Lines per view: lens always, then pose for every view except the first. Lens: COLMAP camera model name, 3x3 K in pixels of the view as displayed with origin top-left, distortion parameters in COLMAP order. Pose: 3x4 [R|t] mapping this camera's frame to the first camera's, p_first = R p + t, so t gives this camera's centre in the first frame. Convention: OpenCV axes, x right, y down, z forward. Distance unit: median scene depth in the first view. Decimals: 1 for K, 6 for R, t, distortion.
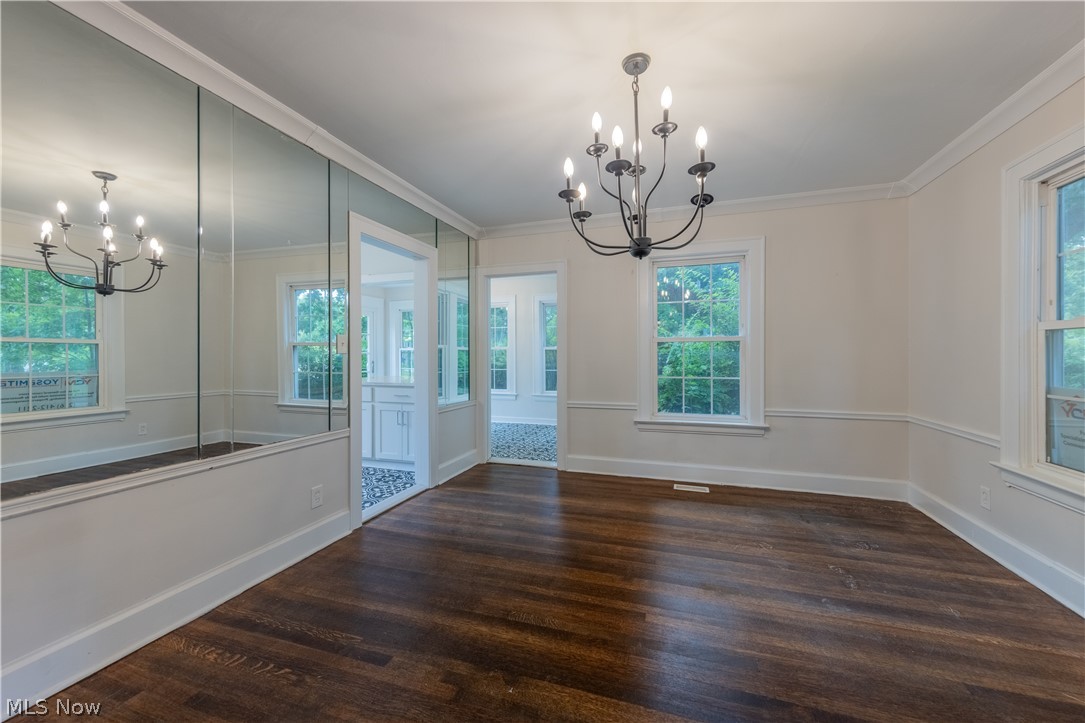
lens RADIAL K [[403.1, 0, 539.5], [0, 403.1, 358.3], [0, 0, 1]] dist [0.007797, -0.000232]
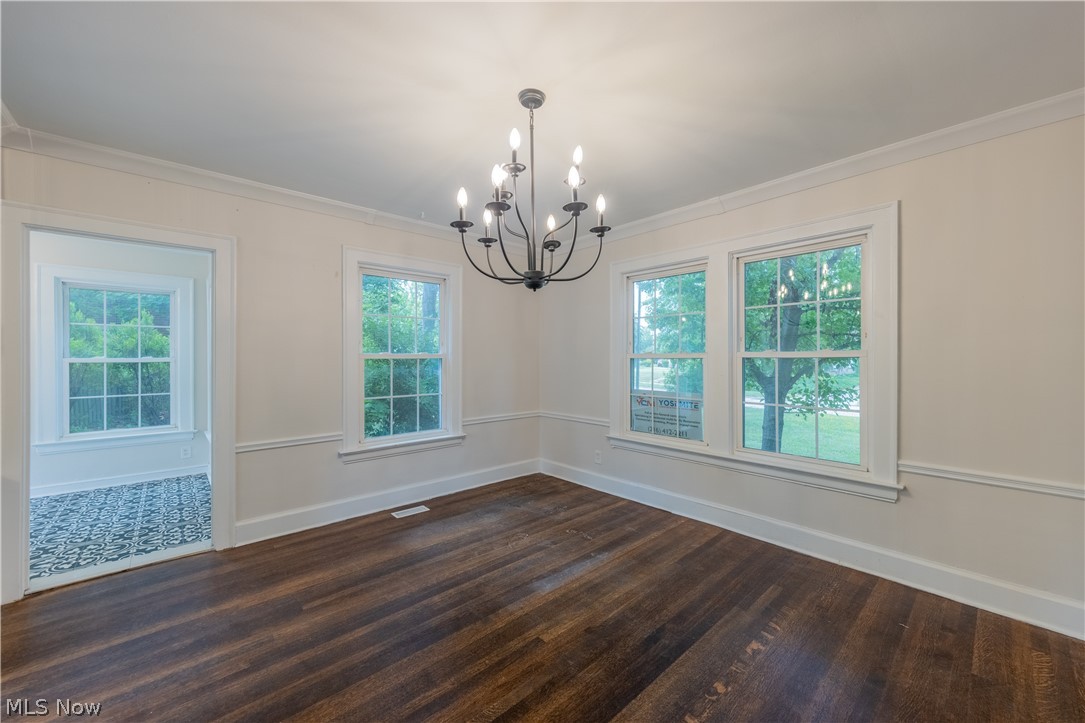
lens RADIAL K [[422.3, 0, 525.1], [0, 422.3, 358.5], [0, 0, 1]] dist [0.005806, -0.000105]
pose [[0.504918, -0.001760, 0.863166, -0.464693], [0.009566, 0.999948, -0.003556, -0.048518], [-0.863114, 0.010052, 0.504908, 0.328783]]
